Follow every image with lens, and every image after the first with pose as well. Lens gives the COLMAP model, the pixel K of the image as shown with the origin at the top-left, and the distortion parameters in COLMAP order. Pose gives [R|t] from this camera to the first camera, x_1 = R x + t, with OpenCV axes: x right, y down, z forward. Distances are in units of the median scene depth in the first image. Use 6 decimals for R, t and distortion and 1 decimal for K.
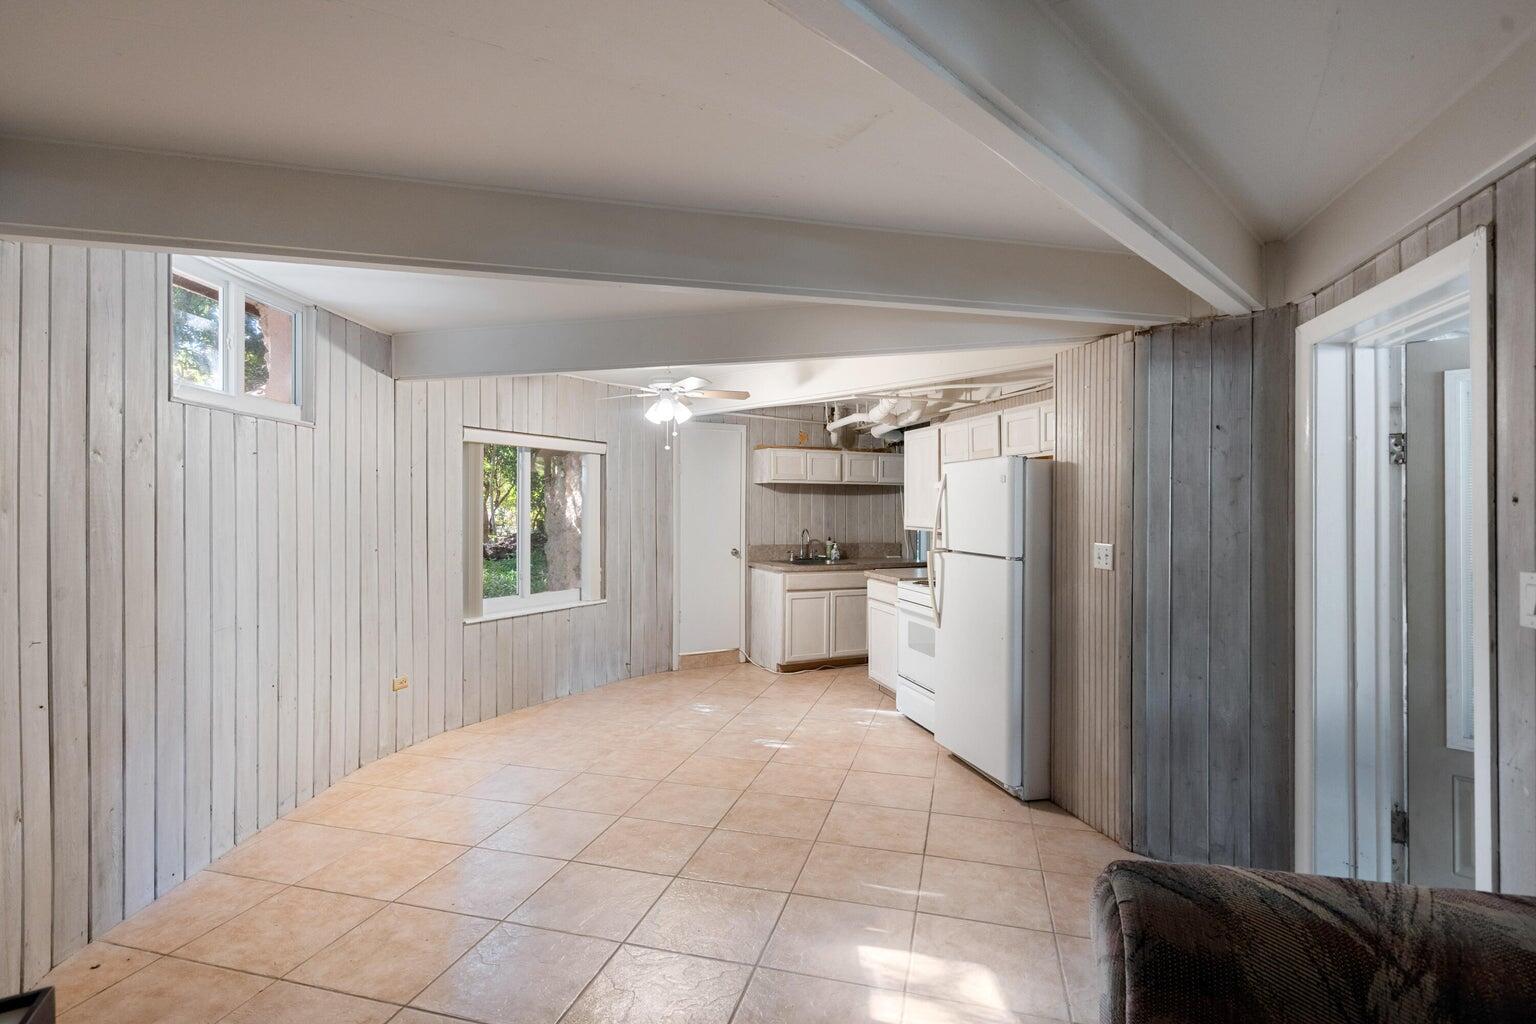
lens RADIAL K [[749.6, 0, 766.5], [0, 749.6, 511.4], [0, 0, 1]] dist [0.000714, 0.000053]
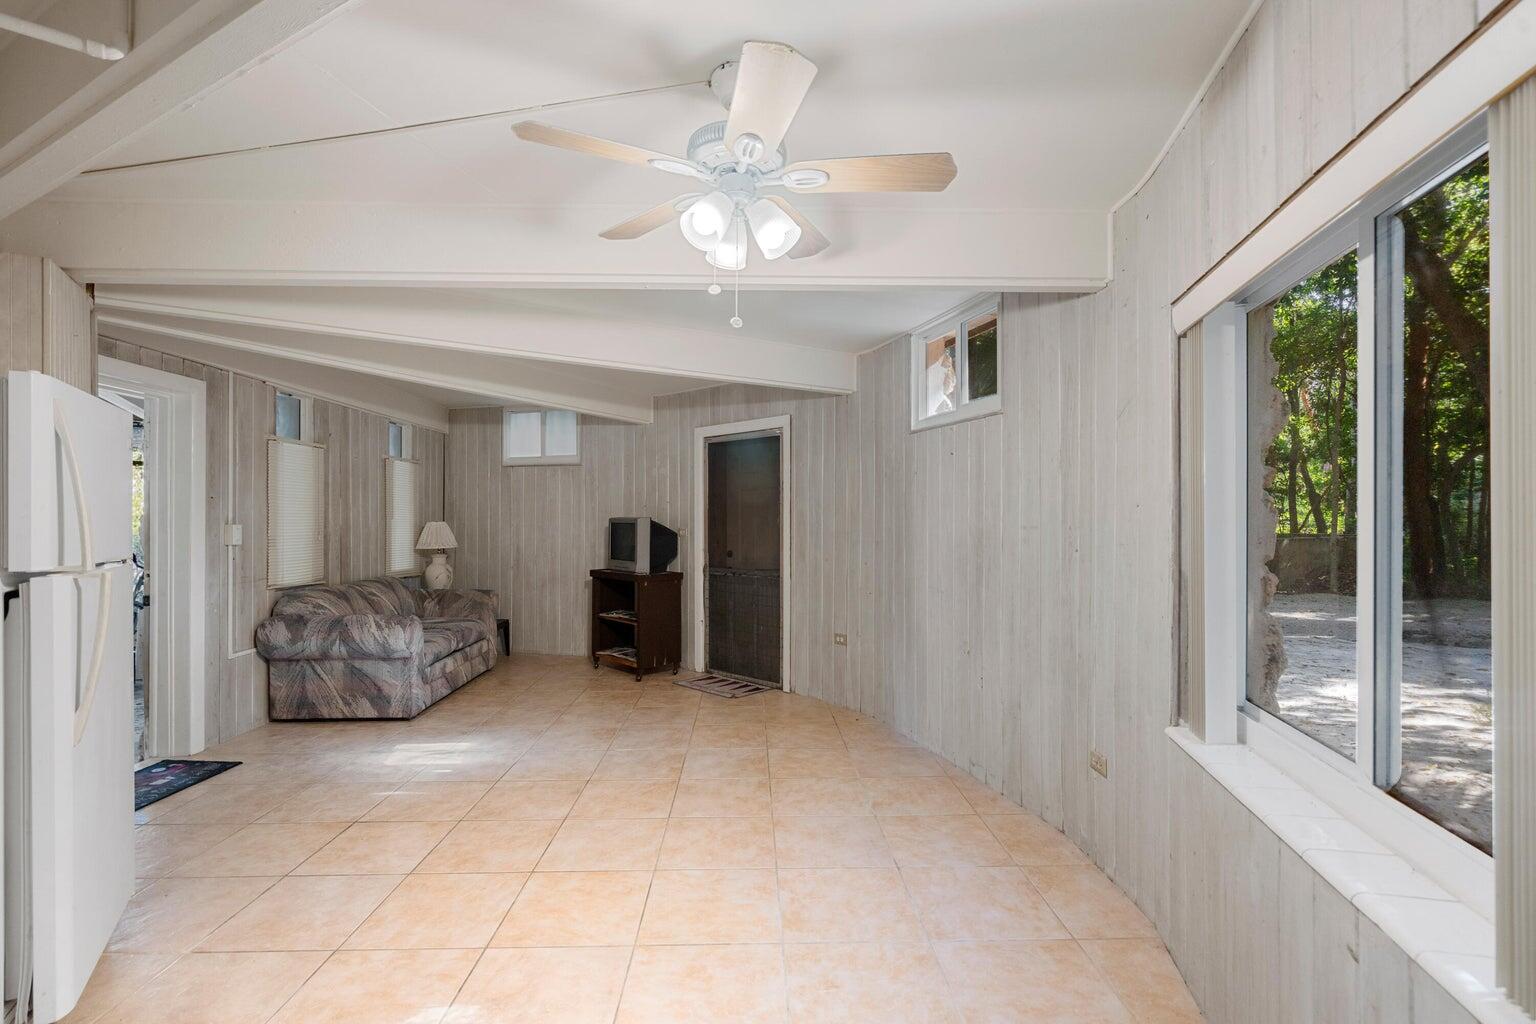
lens RADIAL K [[721.2, 0, 761.5], [0, 721.2, 516.0], [0, 0, 1]] dist [0.001261, 0.000290]
pose [[-0.962162, 0.001111, -0.272475, -0.067235], [0.001056, 0.999999, 0.000350, 0.027004], [0.272475, 0.000049, -0.962163, 2.226491]]
